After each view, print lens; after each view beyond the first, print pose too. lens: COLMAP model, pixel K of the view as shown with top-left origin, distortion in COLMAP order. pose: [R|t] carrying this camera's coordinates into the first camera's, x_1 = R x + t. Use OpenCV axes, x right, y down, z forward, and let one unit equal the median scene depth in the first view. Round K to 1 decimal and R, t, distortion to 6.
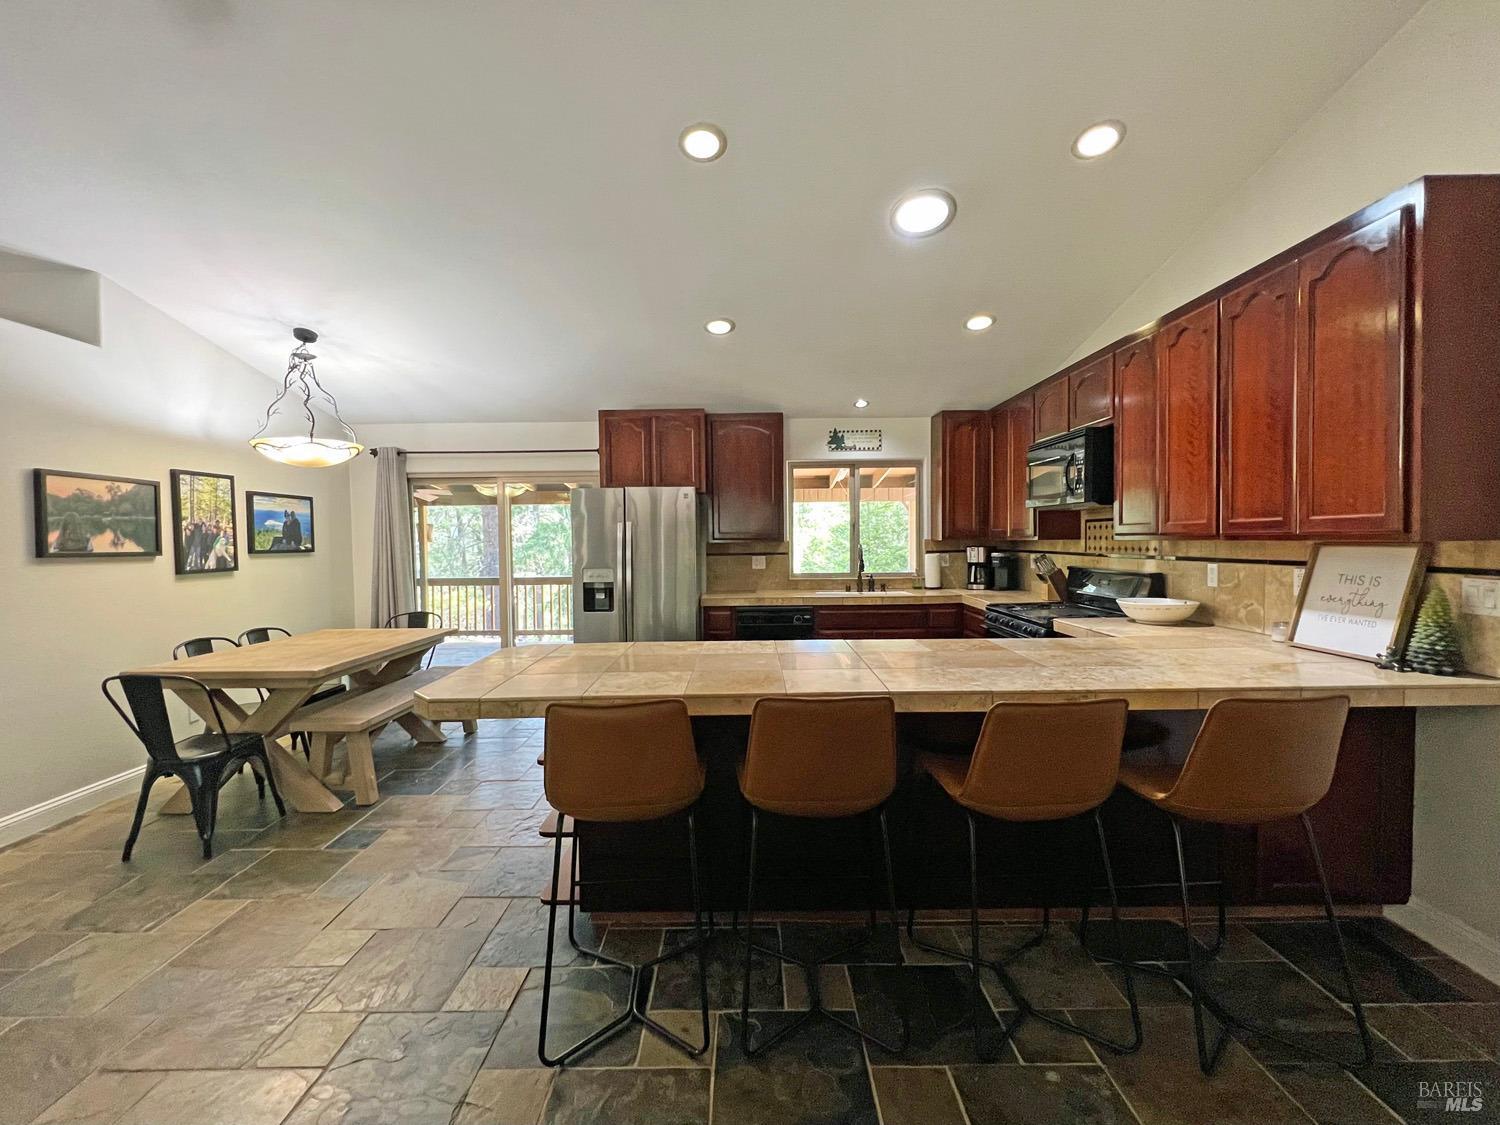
lens RADIAL K [[609.7, 0, 712.4], [0, 609.7, 559.5], [0, 0, 1]] dist [0.001297, 0.000179]
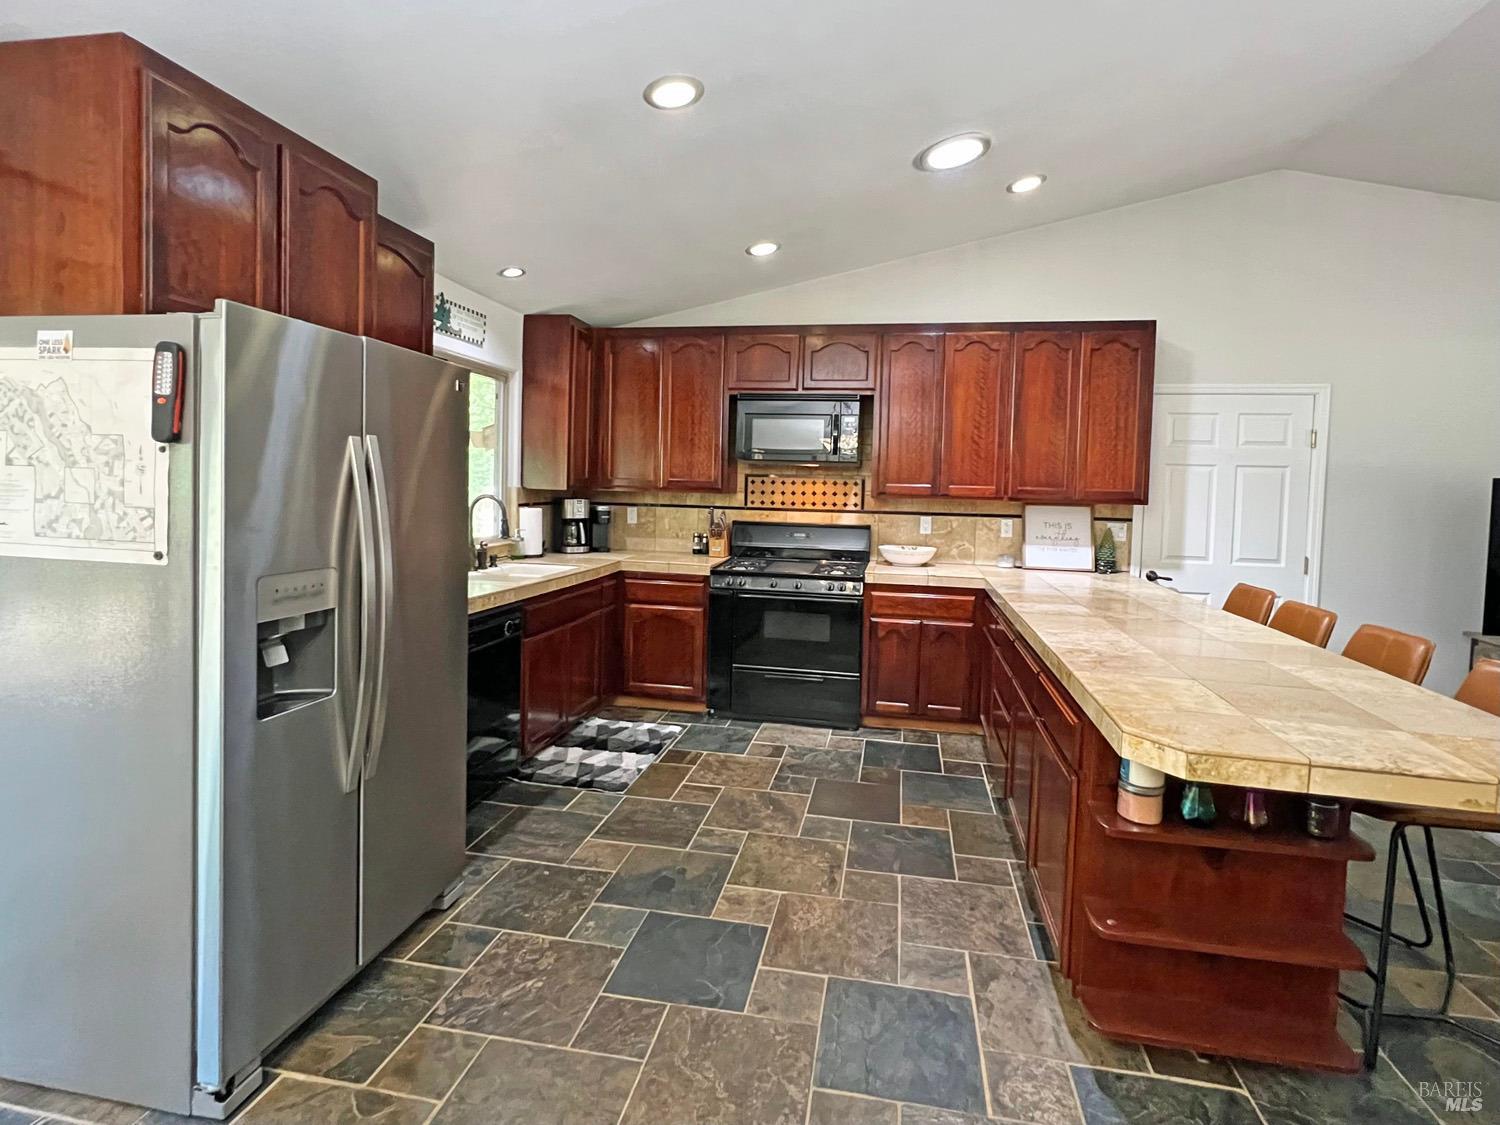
lens RADIAL K [[754.3, 0, 745.2], [0, 754.3, 506.1], [0, 0, 1]] dist [0.010769, -0.000769]
pose [[0.165368, -0.011724, 0.986162, -0.654273], [0.005977, 0.999923, 0.010885, -0.027373], [-0.986214, 0.004094, 0.165425, 0.848814]]
